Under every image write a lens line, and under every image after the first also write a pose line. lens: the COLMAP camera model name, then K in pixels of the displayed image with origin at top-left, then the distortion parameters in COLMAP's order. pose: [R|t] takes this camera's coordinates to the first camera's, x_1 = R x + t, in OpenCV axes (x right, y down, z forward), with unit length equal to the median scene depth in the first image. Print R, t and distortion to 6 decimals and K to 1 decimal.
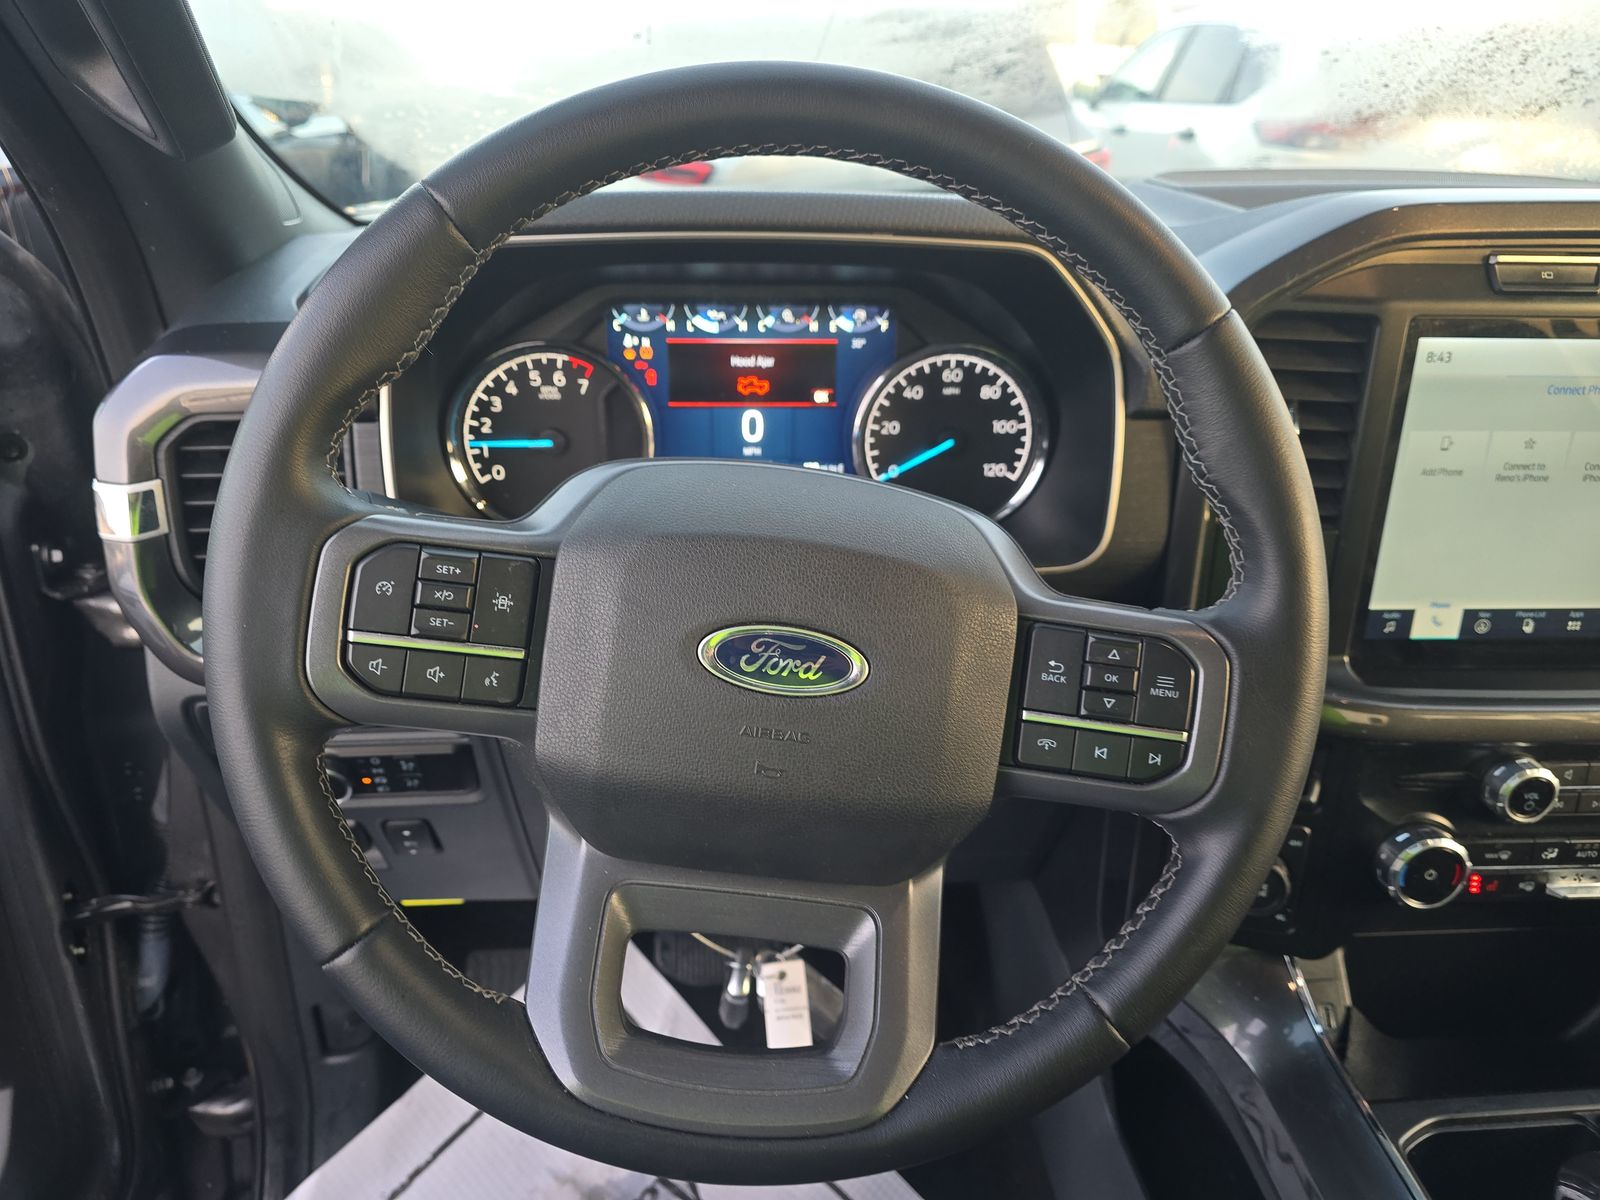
lens RADIAL K [[1129.6, 0, 800.0], [0, 1129.6, 600.0], [0, 0, 1]] dist [0.084384, -0.134455]
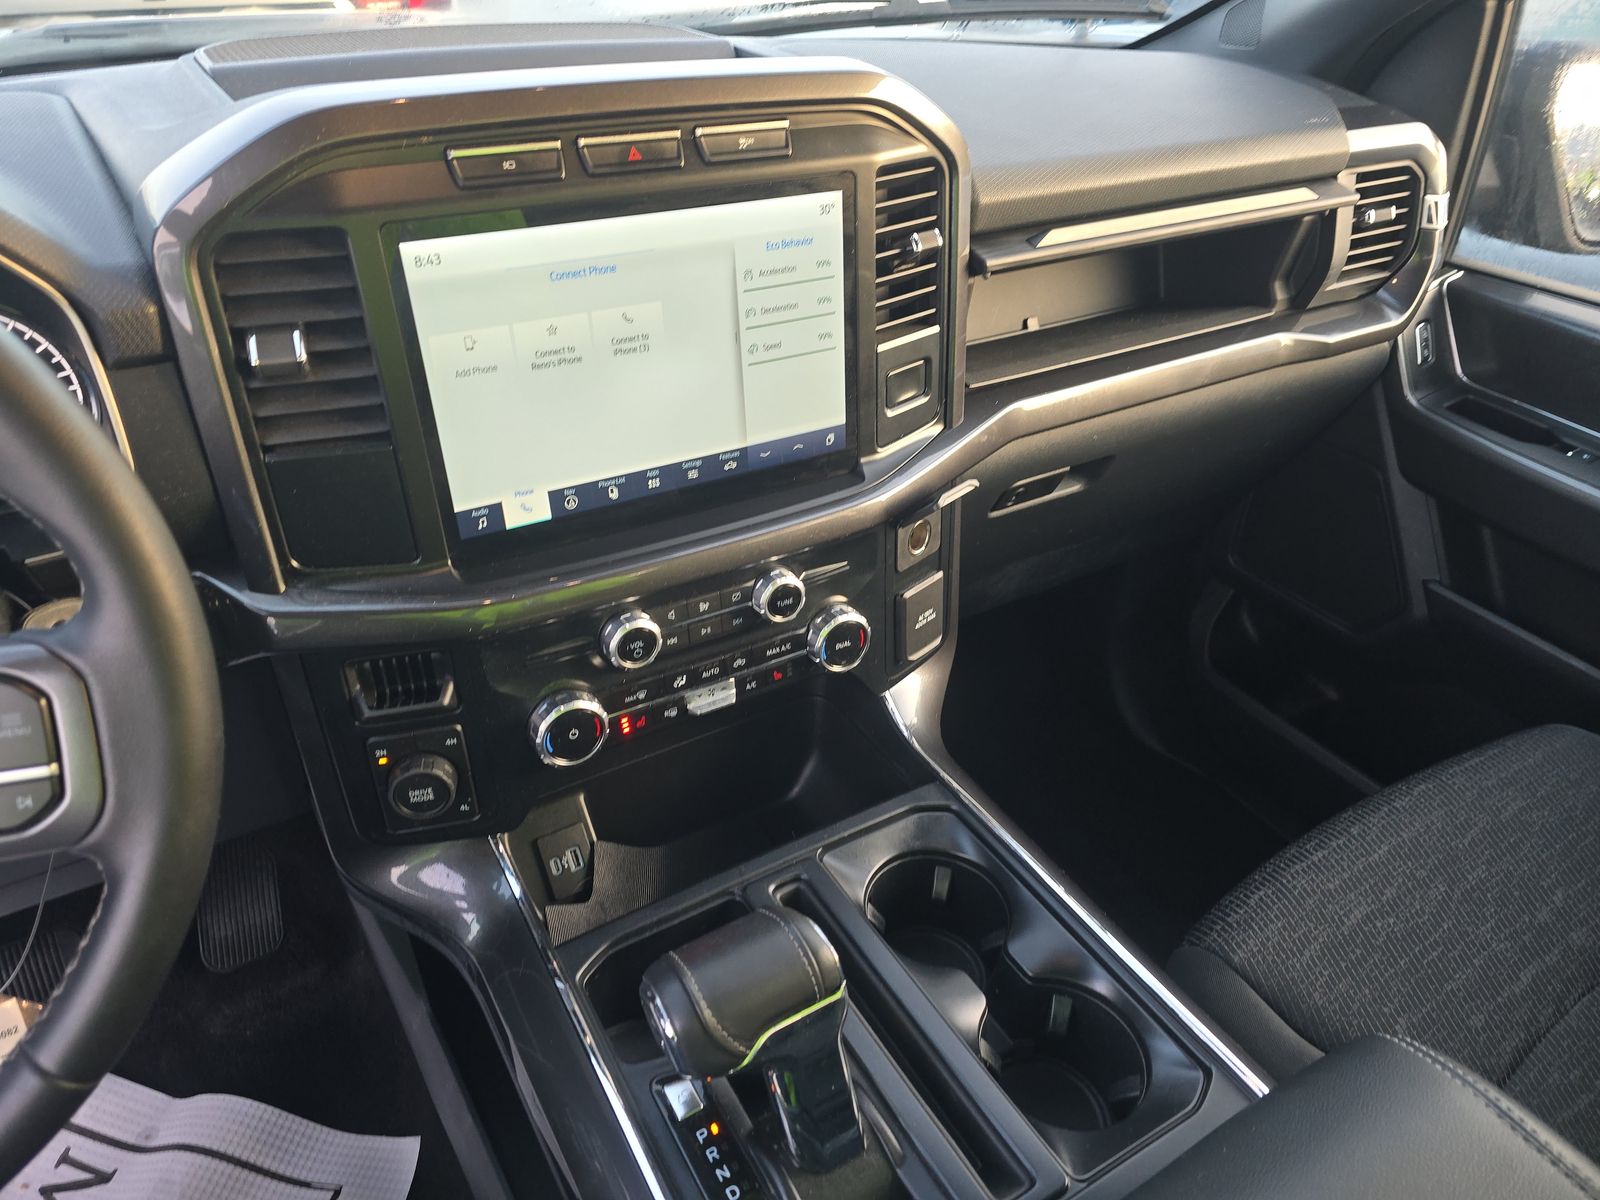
lens RADIAL K [[1049.7, 0, 797.9], [0, 1049.7, 628.9], [0, 0, 1]] dist [-0.001259, -0.000594]
pose [[0.872559, -0.267010, 0.409081, 0.386719], [0.207290, 0.960651, 0.184880, -0.001772], [-0.442348, -0.076520, 0.893573, -0.003151]]
